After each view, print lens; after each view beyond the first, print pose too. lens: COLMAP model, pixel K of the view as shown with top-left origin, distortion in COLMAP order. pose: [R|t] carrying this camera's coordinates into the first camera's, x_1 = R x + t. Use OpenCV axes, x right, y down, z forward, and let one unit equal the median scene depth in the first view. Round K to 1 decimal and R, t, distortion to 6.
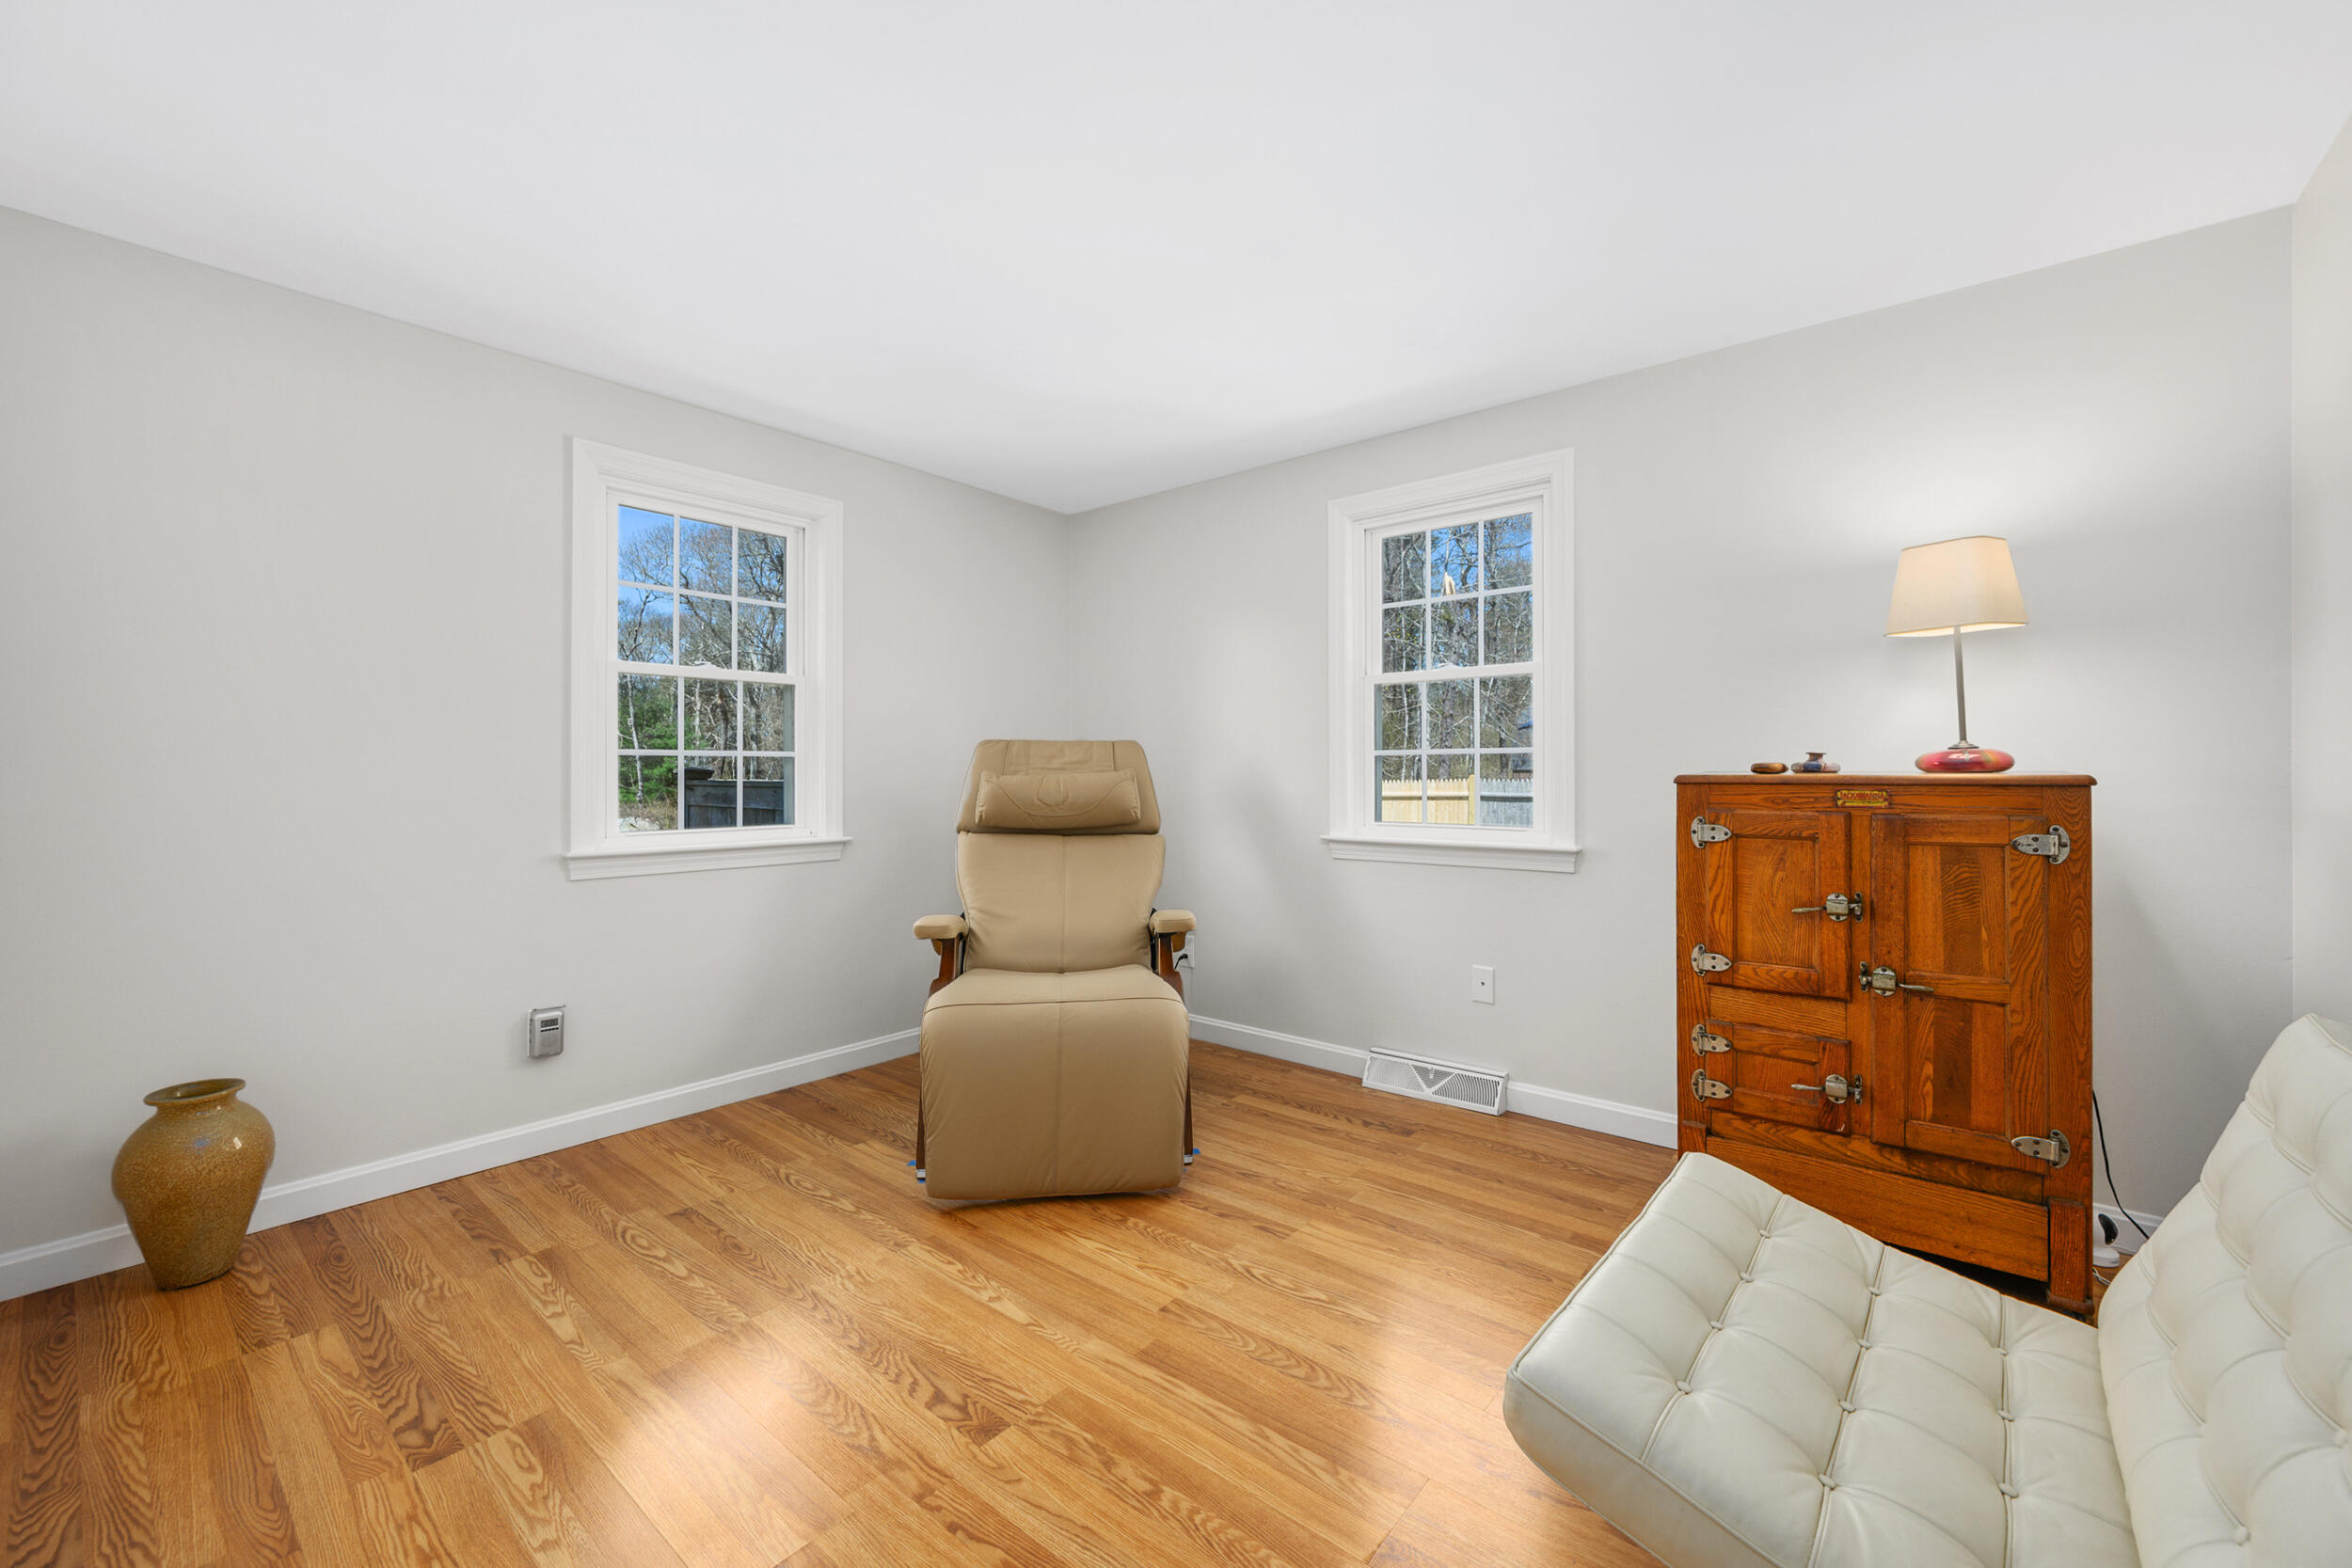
lens RADIAL K [[932.7, 0, 1178.2], [0, 932.7, 777.8], [0, 0, 1]] dist [-0.004367, -0.000126]
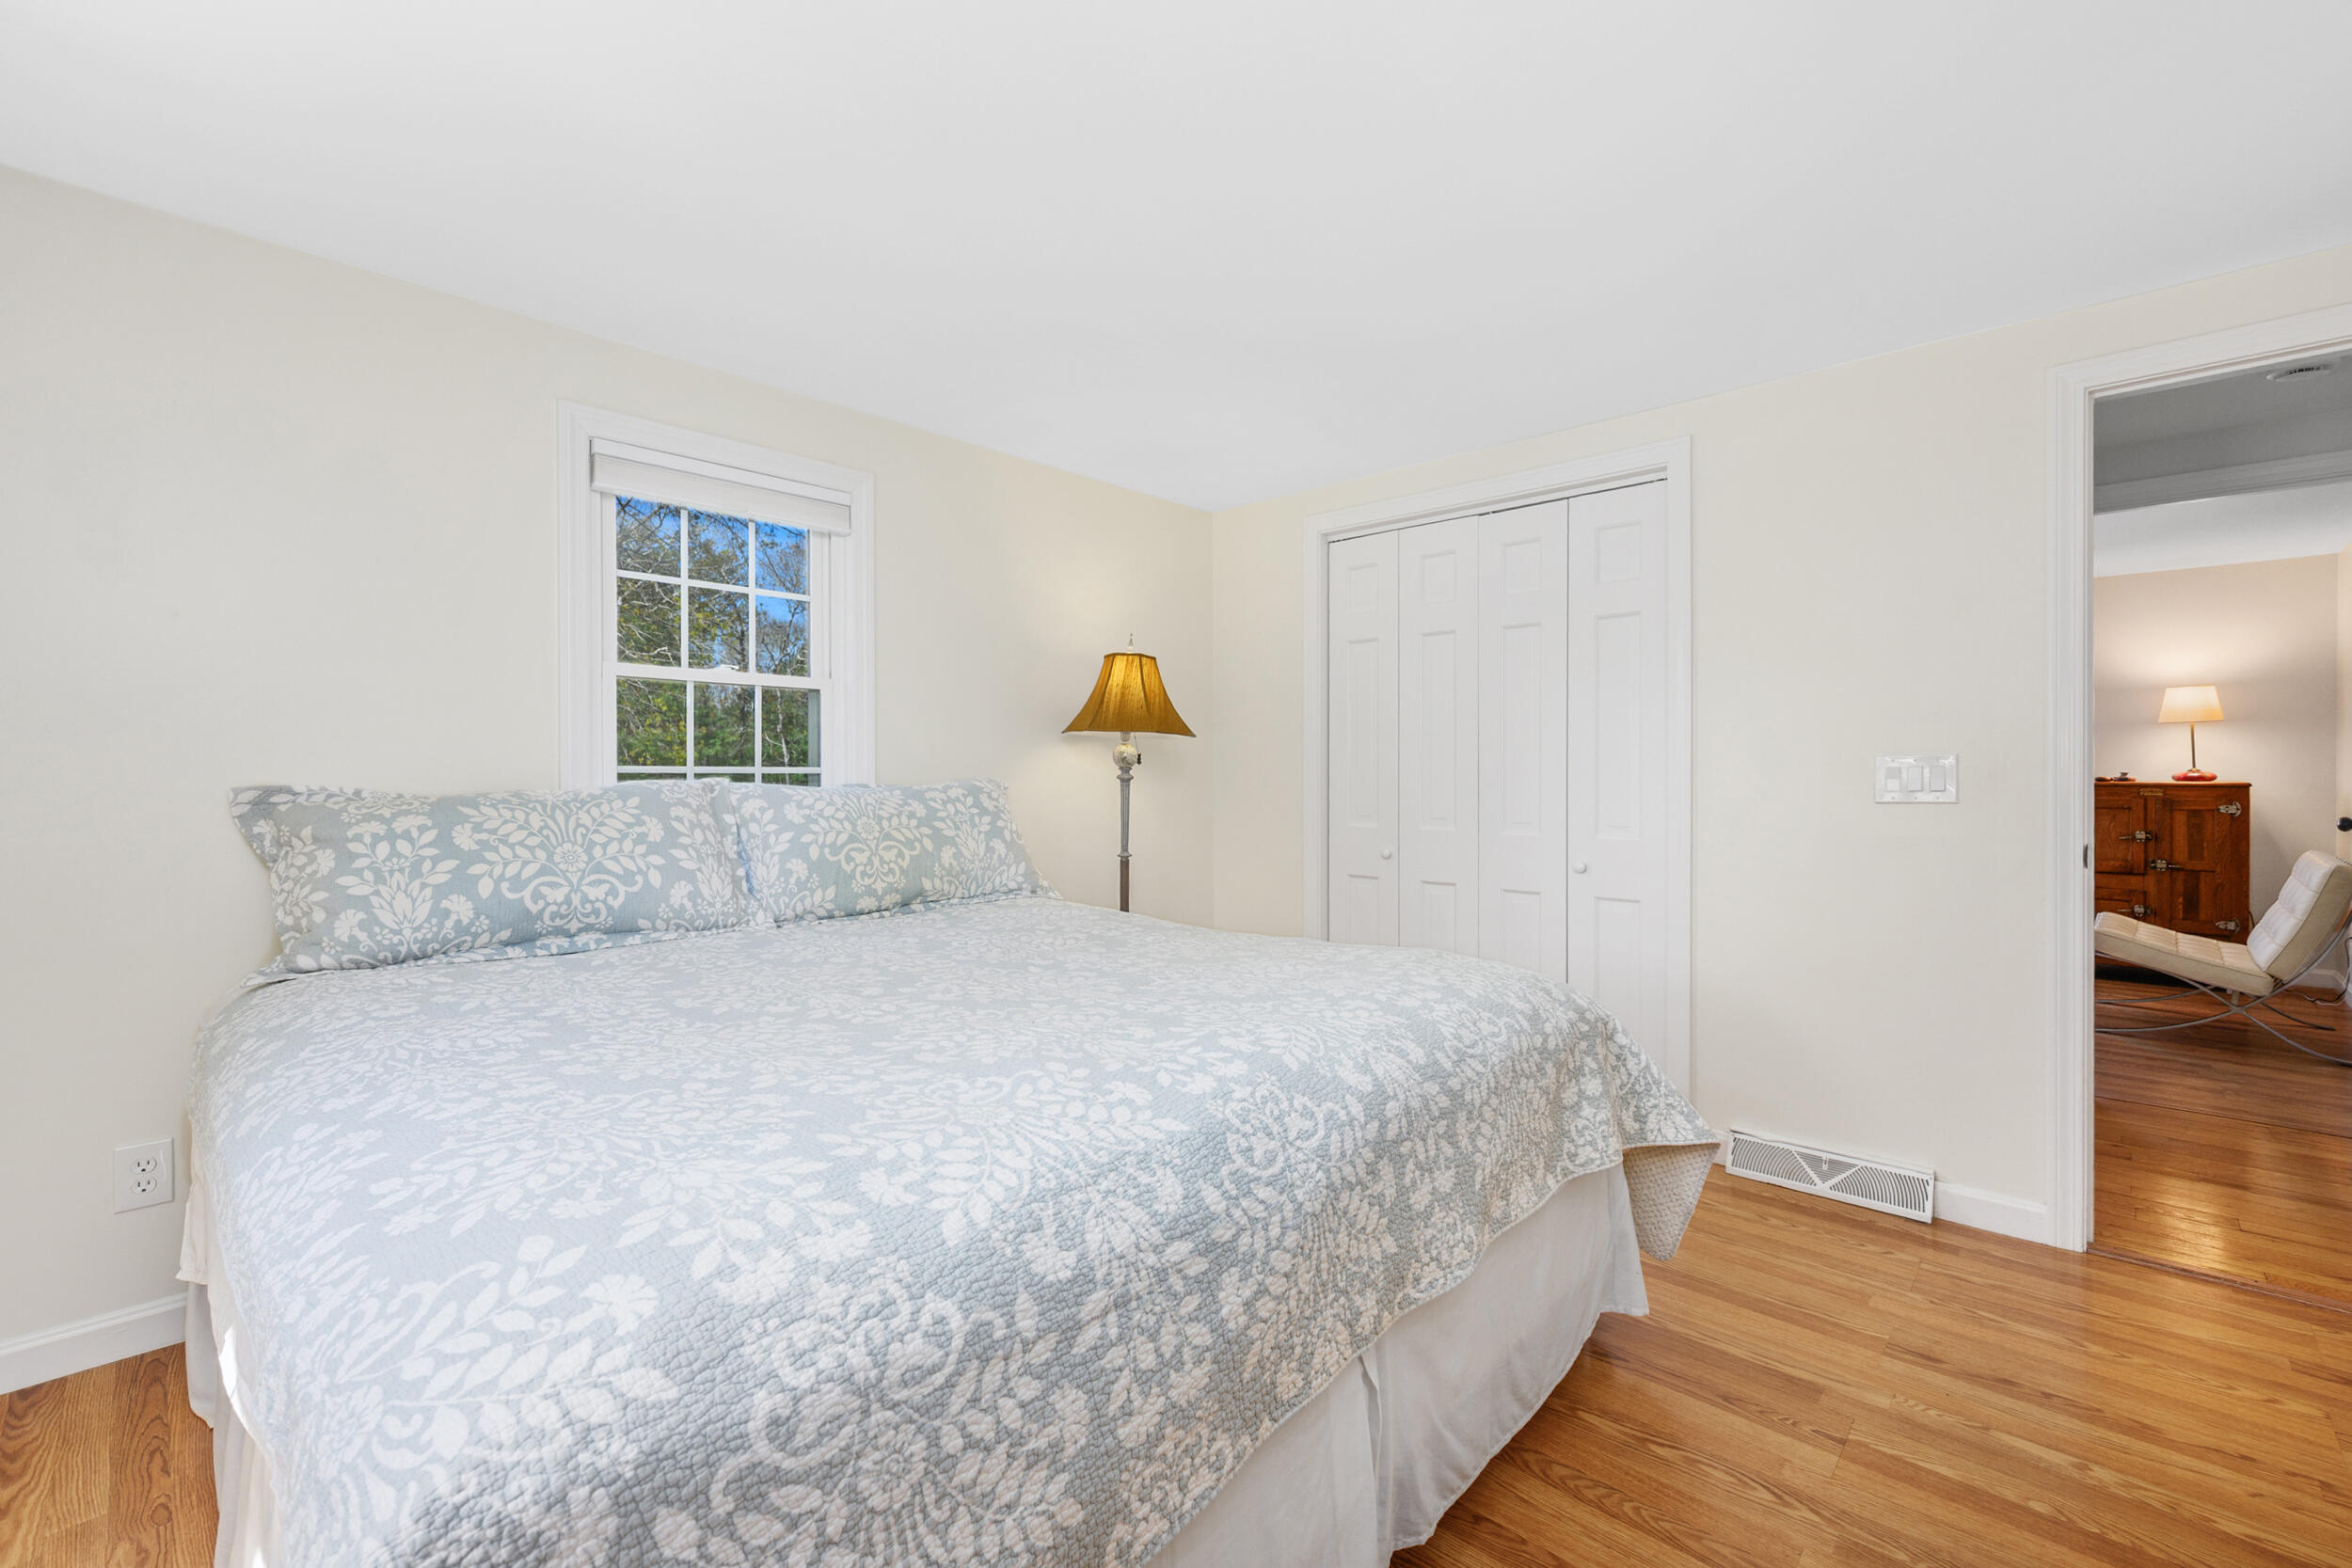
lens RADIAL K [[980.0, 0, 1180.9], [0, 980.0, 787.3], [0, 0, 1]] dist [-0.010619, -0.000042]
pose [[0.998041, 0.000965, -0.062558, -1.703463], [-0.000390, 0.999958, 0.009210, -0.013030], [0.062564, -0.009168, 0.997999, -1.756694]]
